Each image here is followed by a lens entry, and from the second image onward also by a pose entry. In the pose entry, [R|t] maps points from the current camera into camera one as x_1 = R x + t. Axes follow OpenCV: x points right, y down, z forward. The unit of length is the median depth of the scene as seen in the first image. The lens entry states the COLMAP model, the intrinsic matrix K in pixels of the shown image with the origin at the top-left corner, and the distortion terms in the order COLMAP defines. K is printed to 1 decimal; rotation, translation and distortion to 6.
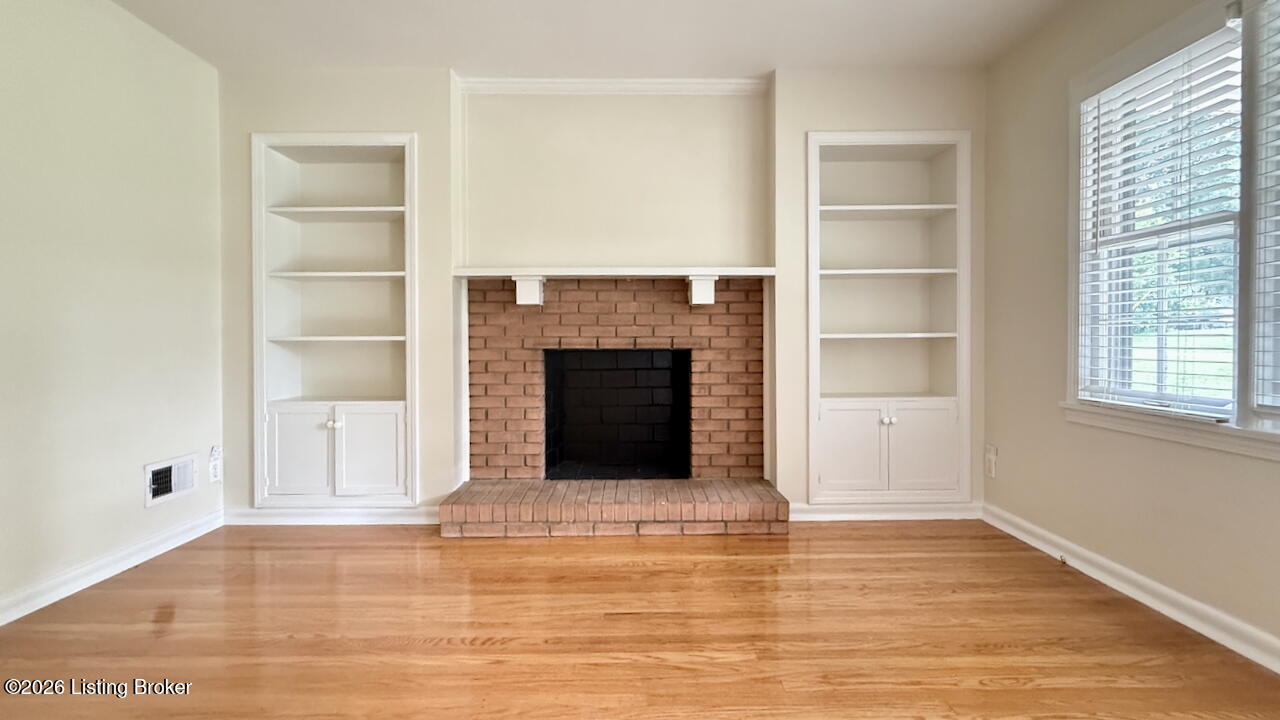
lens RADIAL K [[553.2, 0, 636.7], [0, 553.2, 347.5], [0, 0, 1]] dist [0.001274, -0.000107]
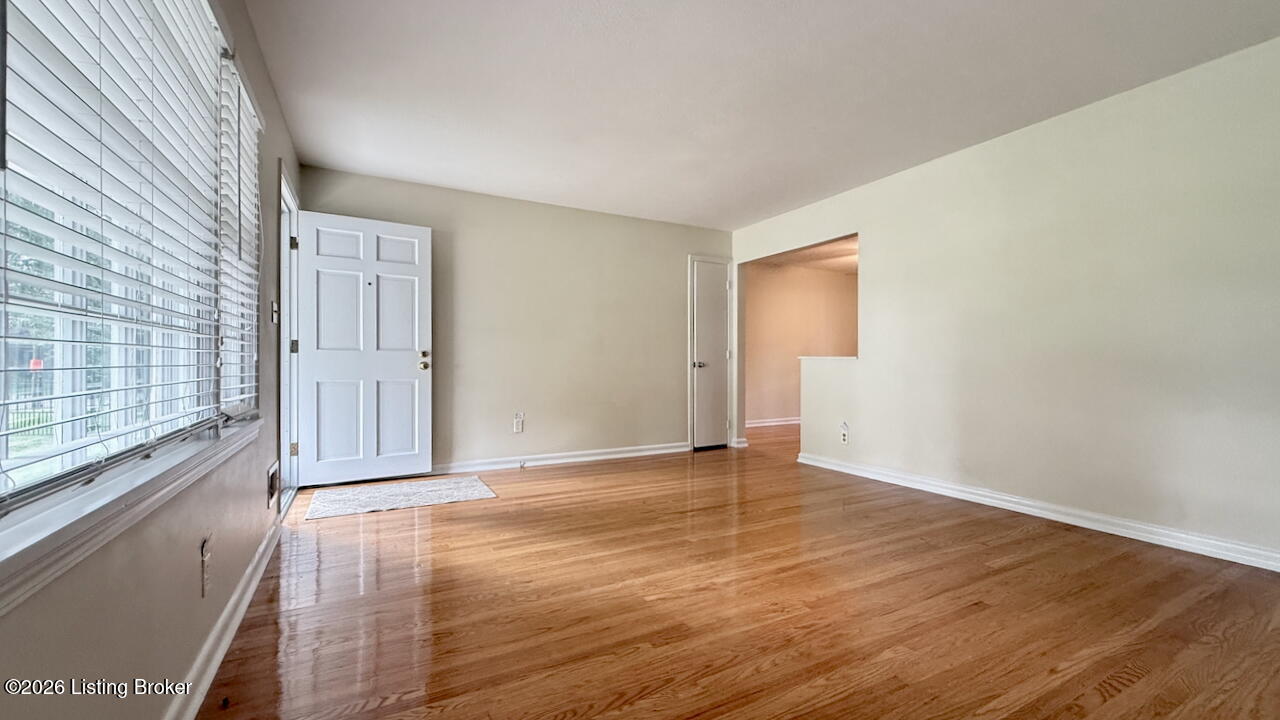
lens RADIAL K [[525.2, 0, 640.1], [0, 525.2, 363.5], [0, 0, 1]] dist [0.000911, -0.000174]
pose [[-0.883867, 0.003710, -0.467723, 0.477707], [-0.006067, 0.999793, 0.019396, -0.002788], [0.467698, 0.019981, -0.883662, 0.823824]]
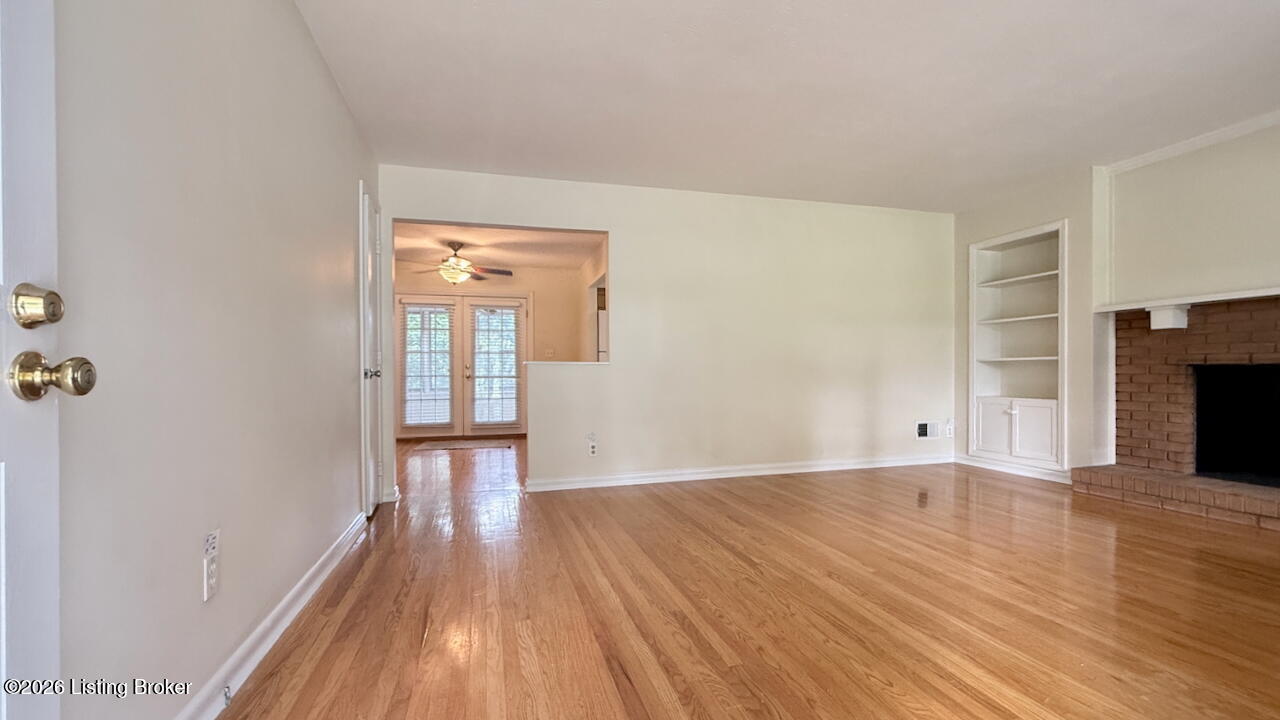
lens RADIAL K [[529.7, 0, 645.0], [0, 529.7, 376.0], [0, 0, 1]] dist [0.000726, 0.000061]
pose [[0.282034, 0.009306, -0.959359, 0.627115], [-0.008045, 0.999941, 0.007334, 0.029834], [0.959371, 0.005649, 0.282092, -0.465268]]
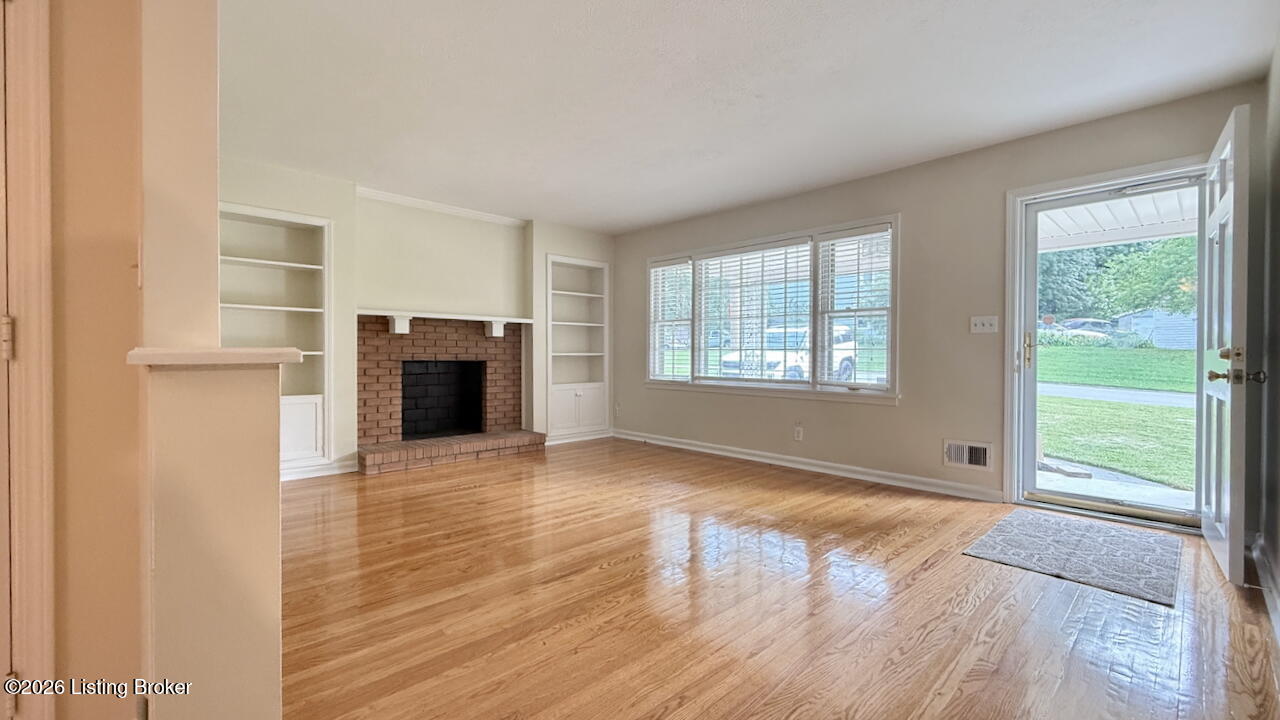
lens RADIAL K [[525.2, 0, 640.1], [0, 525.2, 363.5], [0, 0, 1]] dist [0.000911, -0.000174]
pose [[0.727602, -0.002846, 0.685993, -0.754188], [0.002809, 0.999995, 0.001169, 0.011953], [-0.685993, 0.001076, 0.727607, -0.628096]]
